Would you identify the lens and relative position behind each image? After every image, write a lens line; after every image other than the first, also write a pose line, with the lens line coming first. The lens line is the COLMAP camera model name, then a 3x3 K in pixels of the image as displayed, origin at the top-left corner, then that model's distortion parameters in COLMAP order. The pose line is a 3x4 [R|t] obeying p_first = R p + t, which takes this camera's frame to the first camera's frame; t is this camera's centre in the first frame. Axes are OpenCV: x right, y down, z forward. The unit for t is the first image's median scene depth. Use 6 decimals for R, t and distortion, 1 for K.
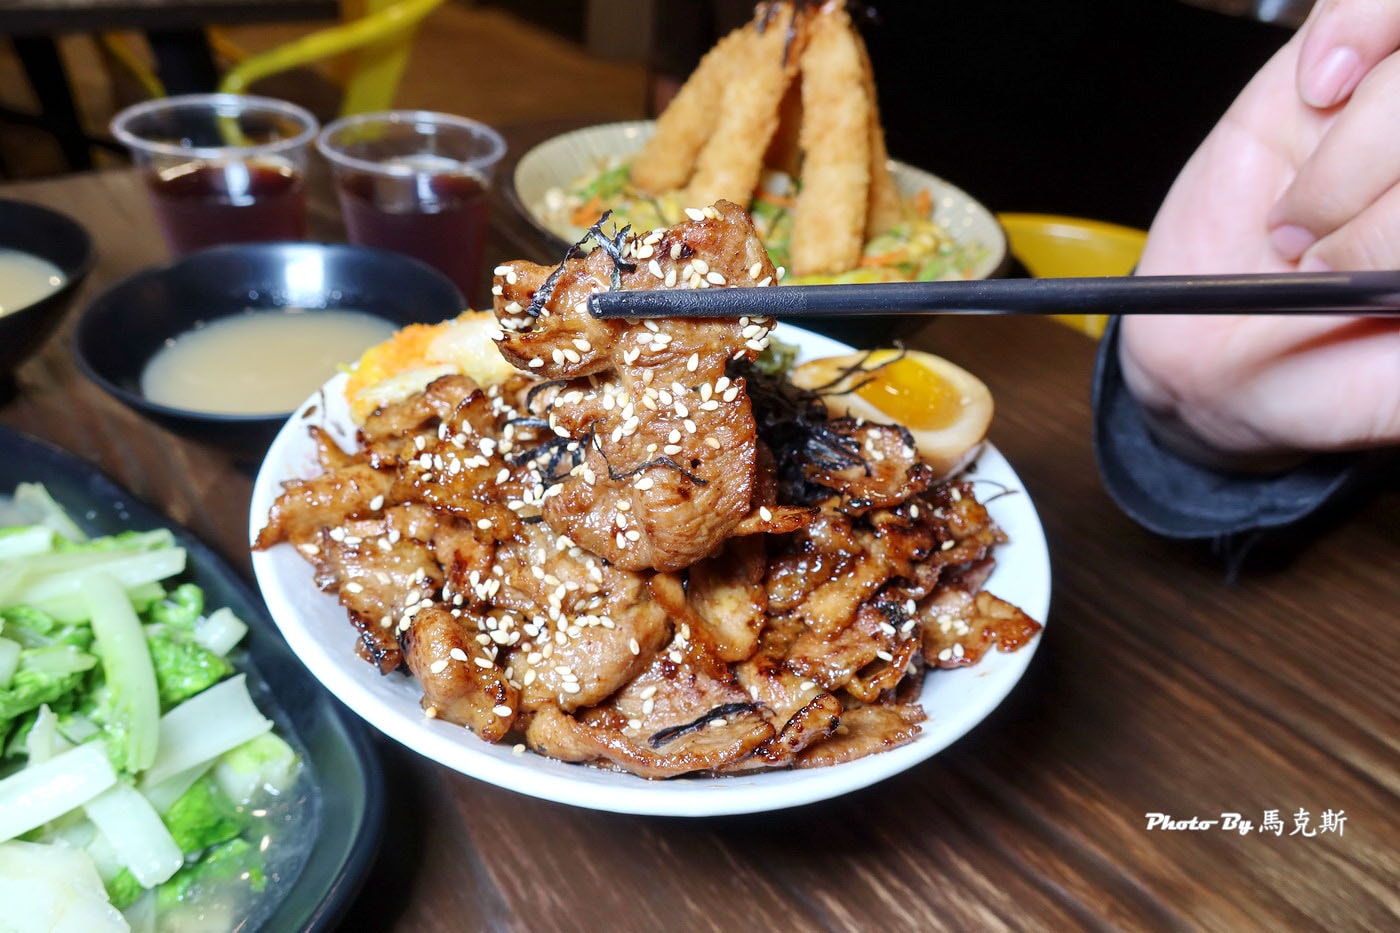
lens RADIAL K [[949.8, 0, 700.0], [0, 949.8, 466.5], [0, 0, 1]] dist [-0.012236, 0.002455]
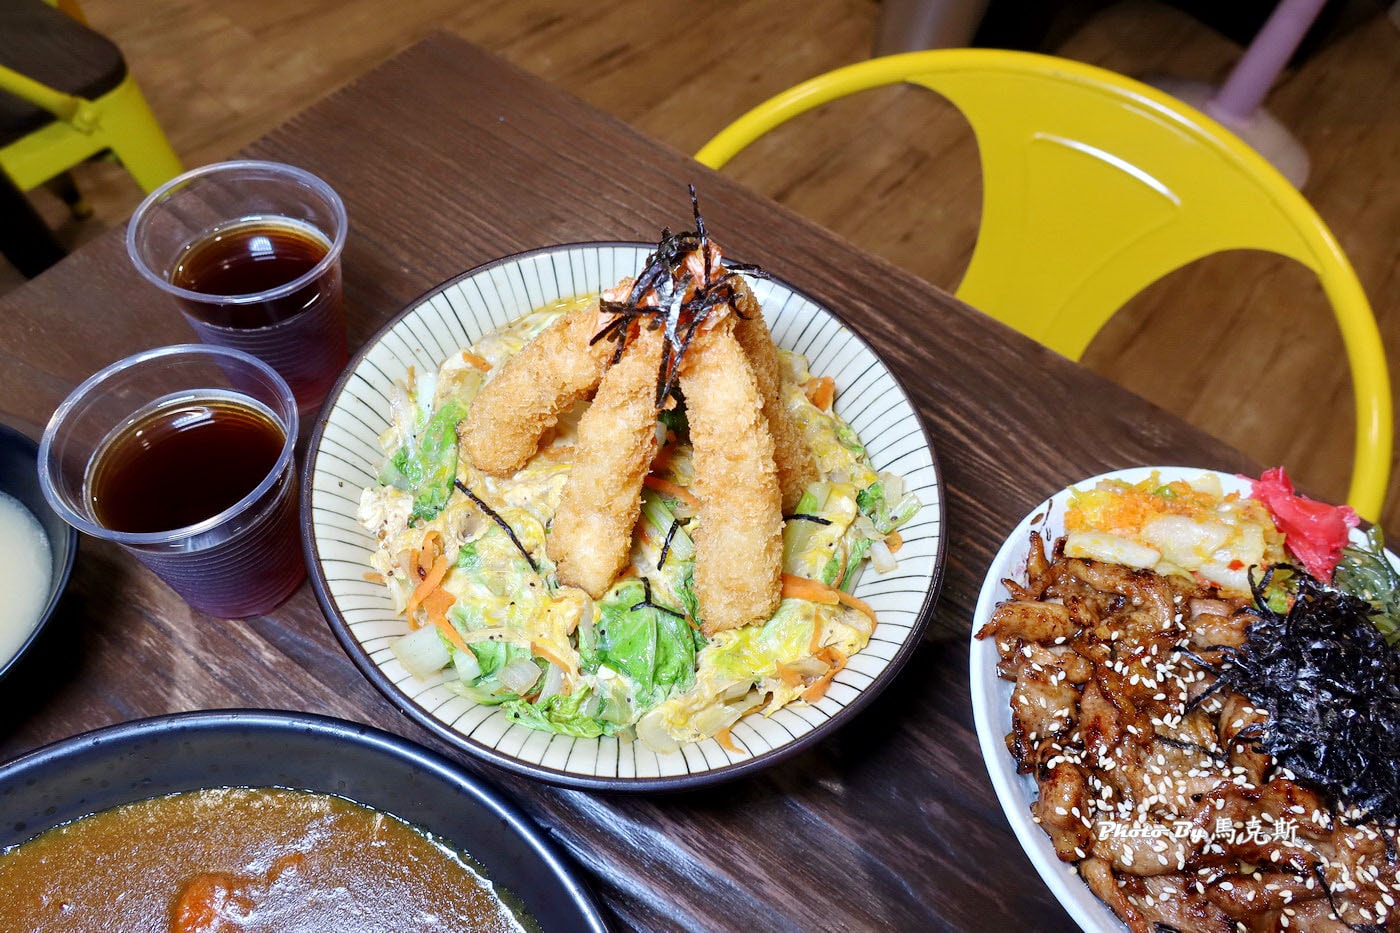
lens RADIAL K [[956.6, 0, 700.0], [0, 956.6, 466.5], [0, 0, 1]] dist [-0.006849, -0.001157]
pose [[0.767724, 0.529425, -0.360983, -0.399845], [-0.409670, 0.838709, 0.358800, -0.500154], [0.492718, -0.127576, 0.860787, -0.484975]]
